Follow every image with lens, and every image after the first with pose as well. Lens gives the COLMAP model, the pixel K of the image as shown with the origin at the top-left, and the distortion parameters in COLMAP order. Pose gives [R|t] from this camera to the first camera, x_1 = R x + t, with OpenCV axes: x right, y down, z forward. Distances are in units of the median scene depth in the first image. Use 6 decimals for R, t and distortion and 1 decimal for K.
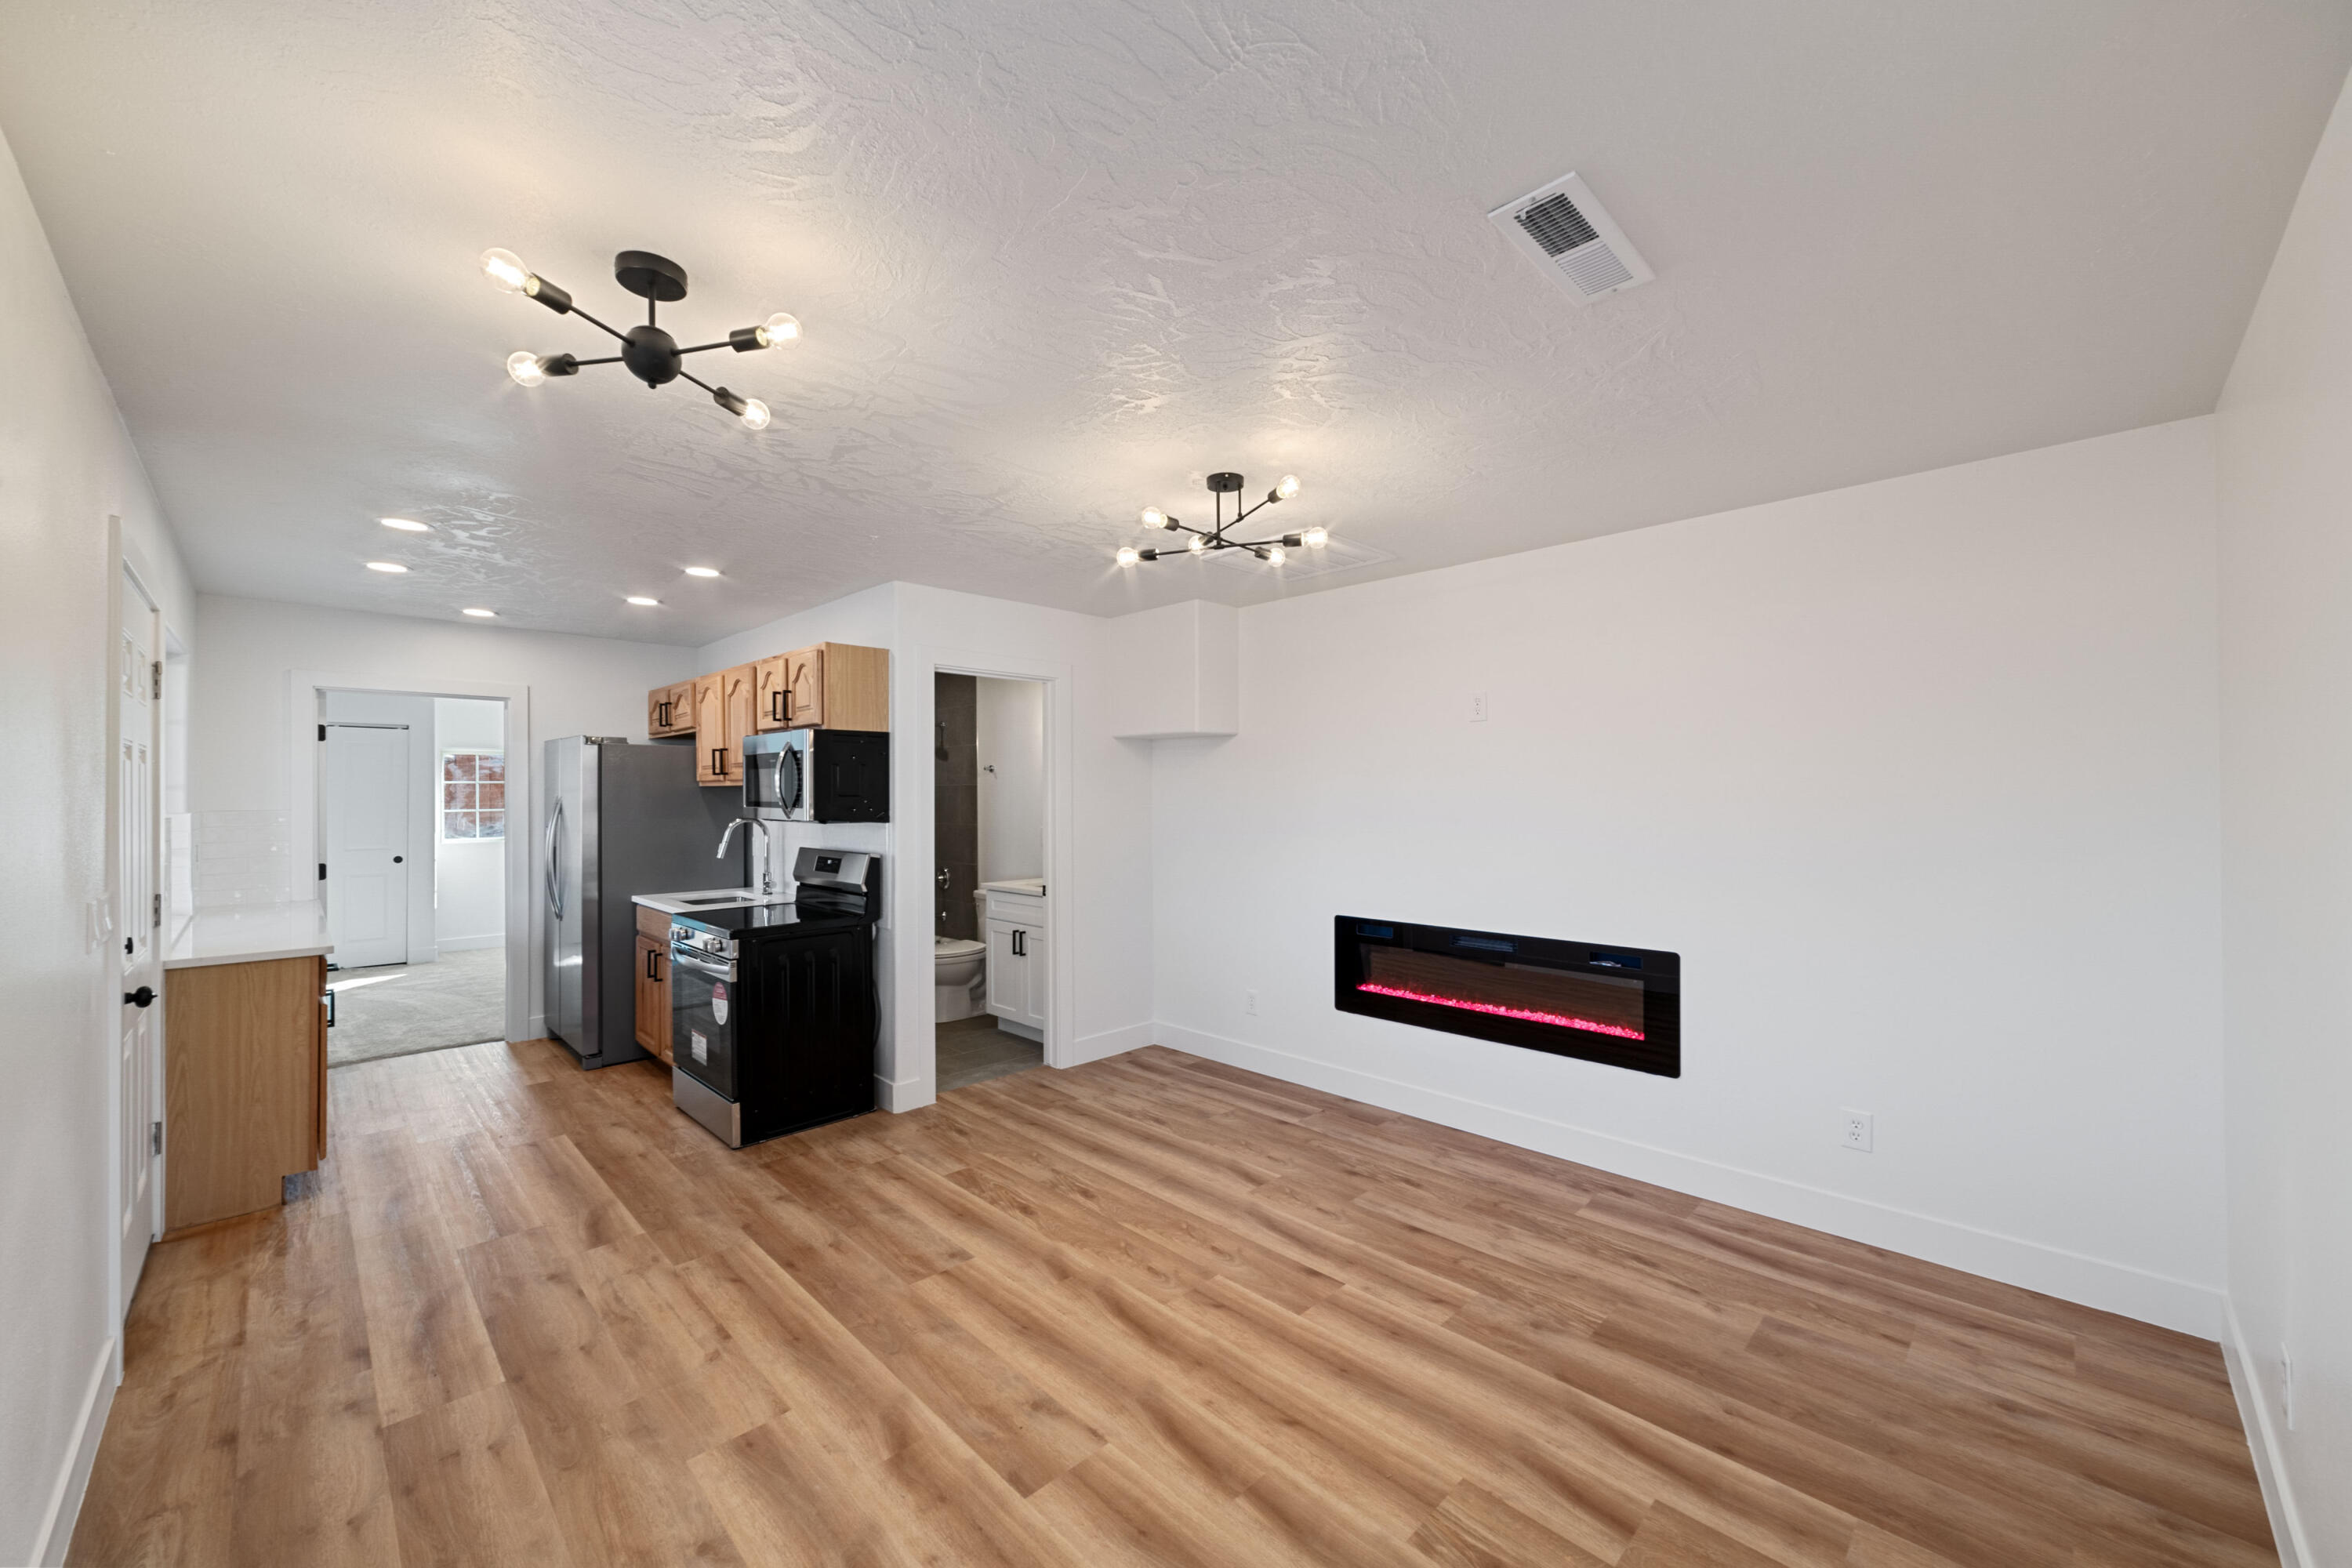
lens RADIAL K [[921.5, 0, 1195.5], [0, 921.5, 790.5], [0, 0, 1]] dist [0.002382, 0.000613]
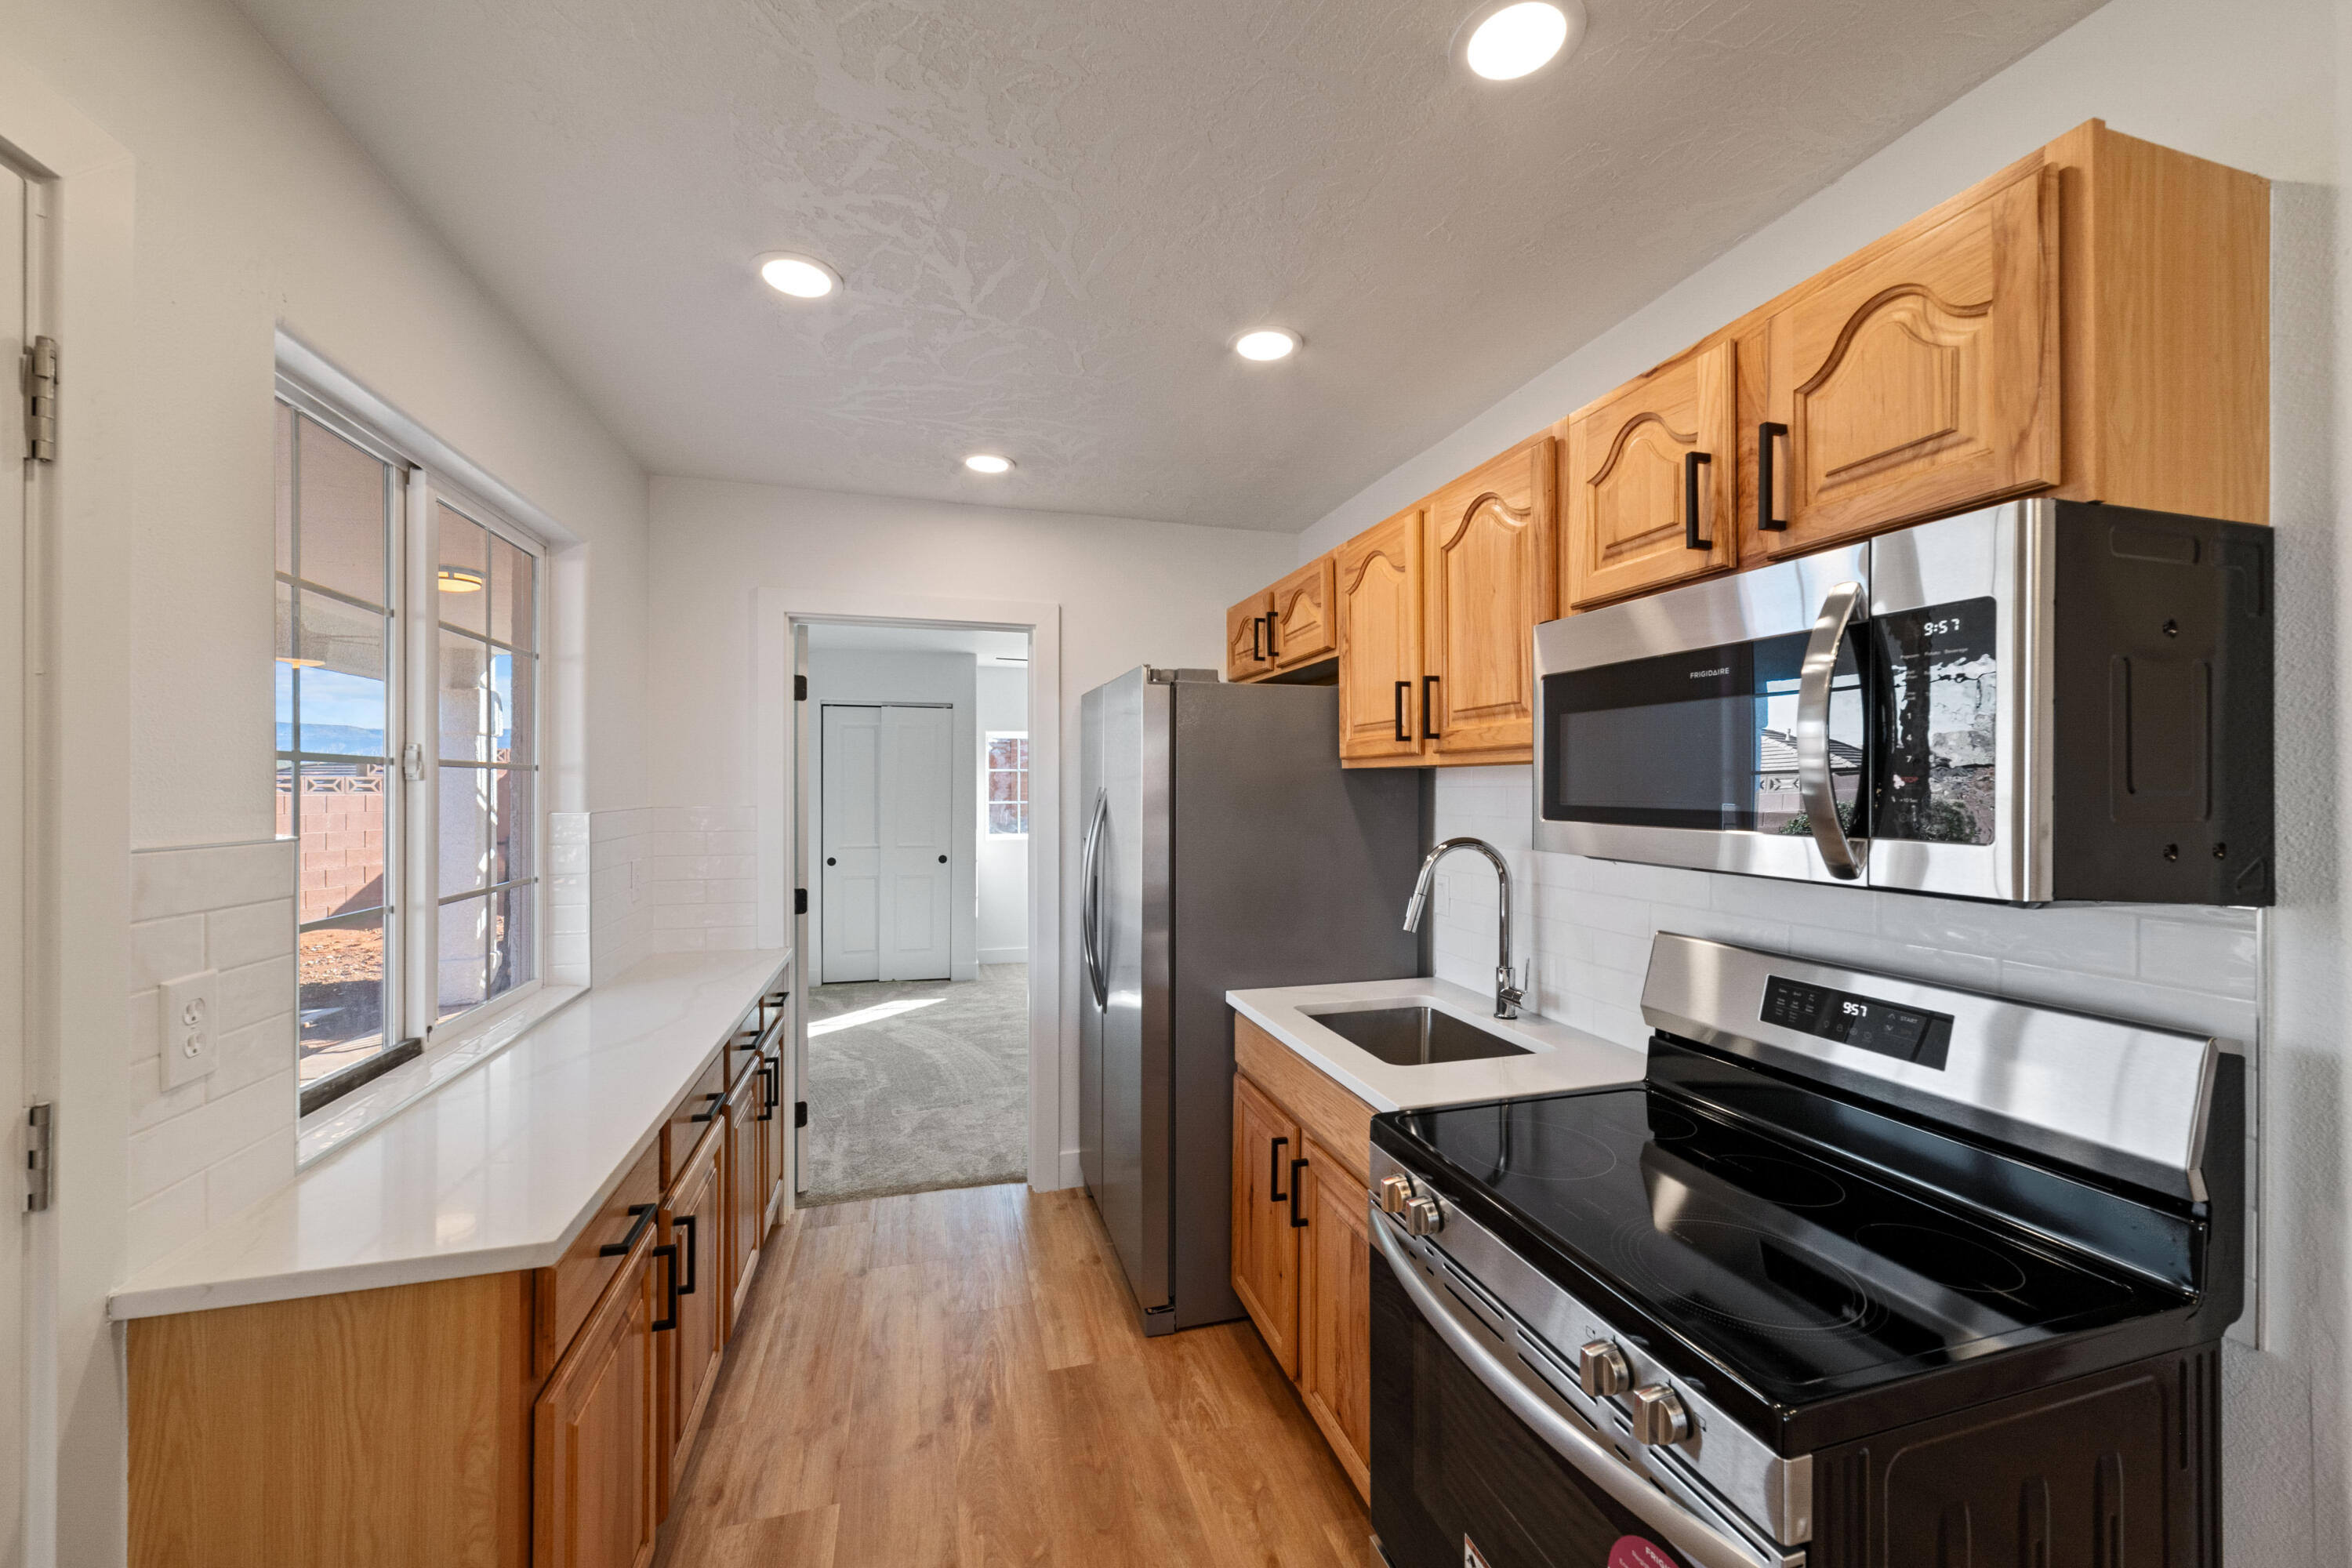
lens RADIAL K [[921.5, 0, 1170.2], [0, 921.5, 774.9], [0, 0, 1]] dist [0.002382, 0.000613]
pose [[0.868909, -0.000909, -0.494971, -0.395729], [-0.003202, 0.999967, -0.007457, 0.002735], [0.494962, 0.008065, 0.868877, 0.560366]]
